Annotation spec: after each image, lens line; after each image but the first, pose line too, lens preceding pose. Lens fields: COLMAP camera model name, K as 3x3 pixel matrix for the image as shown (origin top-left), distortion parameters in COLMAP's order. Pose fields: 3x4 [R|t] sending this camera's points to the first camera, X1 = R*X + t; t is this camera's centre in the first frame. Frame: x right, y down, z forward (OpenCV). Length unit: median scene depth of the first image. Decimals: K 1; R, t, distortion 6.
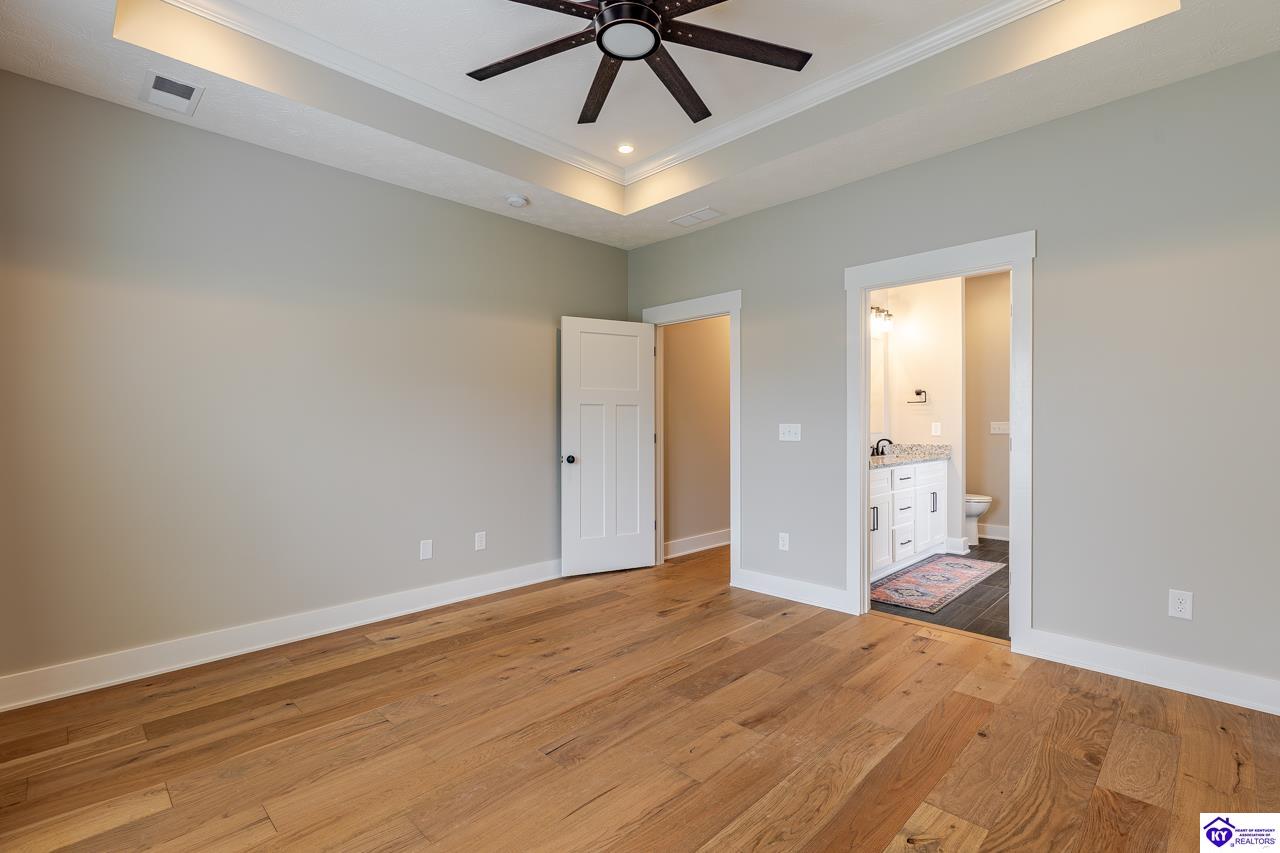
lens RADIAL K [[578.1, 0, 654.1], [0, 578.1, 430.3], [0, 0, 1]] dist [0.002795, 0.000049]
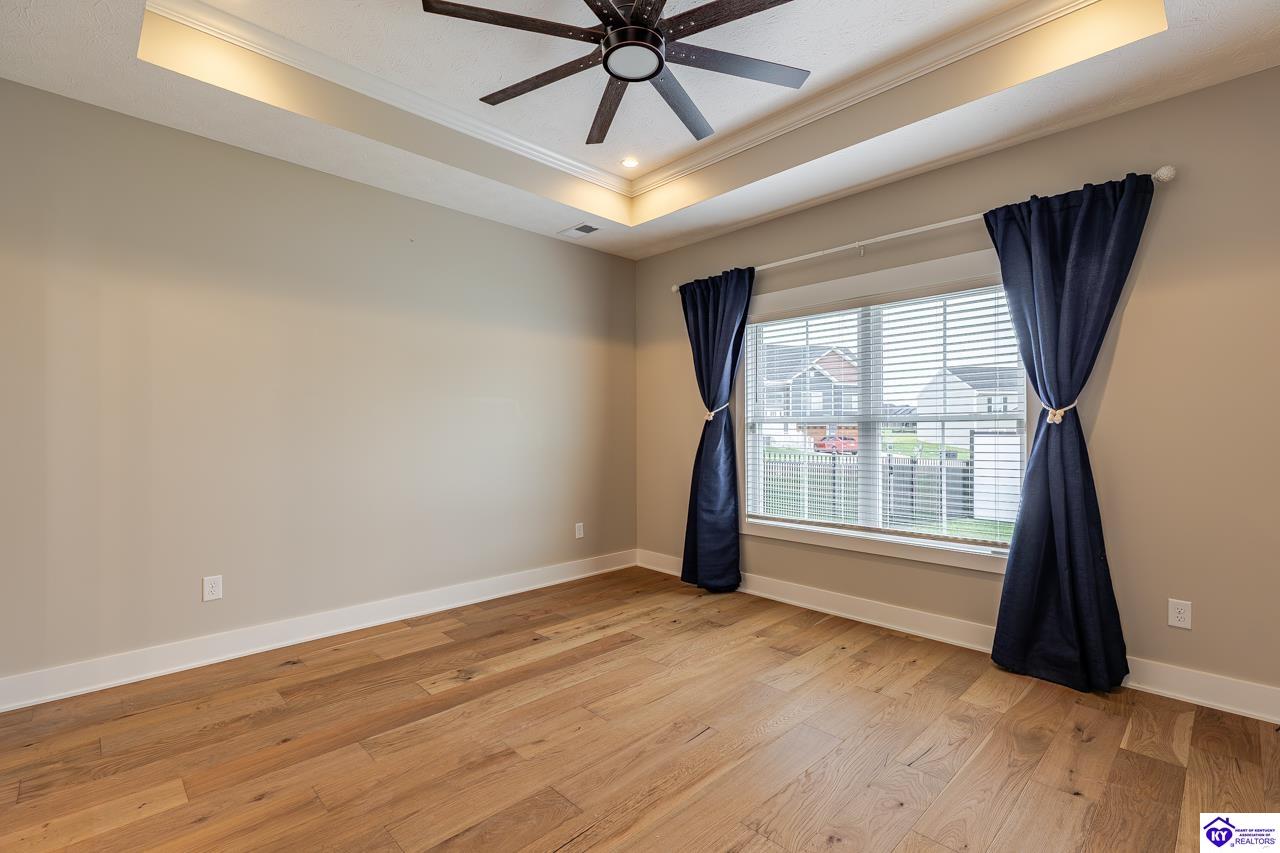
lens RADIAL K [[573.6, 0, 640.0], [0, 573.6, 426.5], [0, 0, 1]] dist [0.003422, -0.000465]
pose [[-0.999305, 0.005479, 0.036870, -0.072152], [0.005685, 0.999969, 0.005506, -0.019328], [-0.036839, 0.005712, -0.999305, 1.573513]]
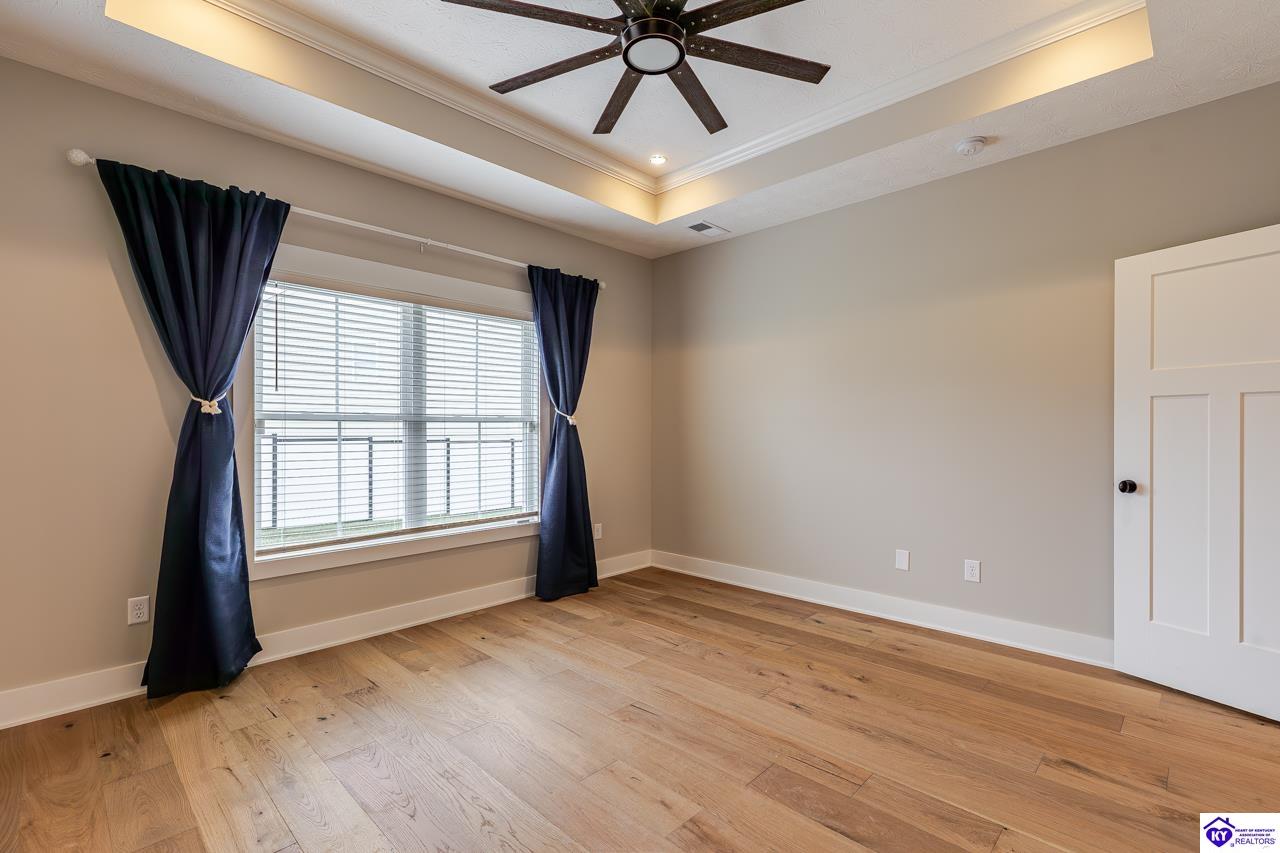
lens RADIAL K [[582.2, 0, 646.2], [0, 582.2, 425.7], [0, 0, 1]] dist [0.002354, -0.000817]
pose [[0.004063, -0.001152, -0.999991, 0.764777], [-0.011106, 0.999938, -0.001197, -0.013501], [0.999930, 0.011111, 0.004050, 0.761969]]
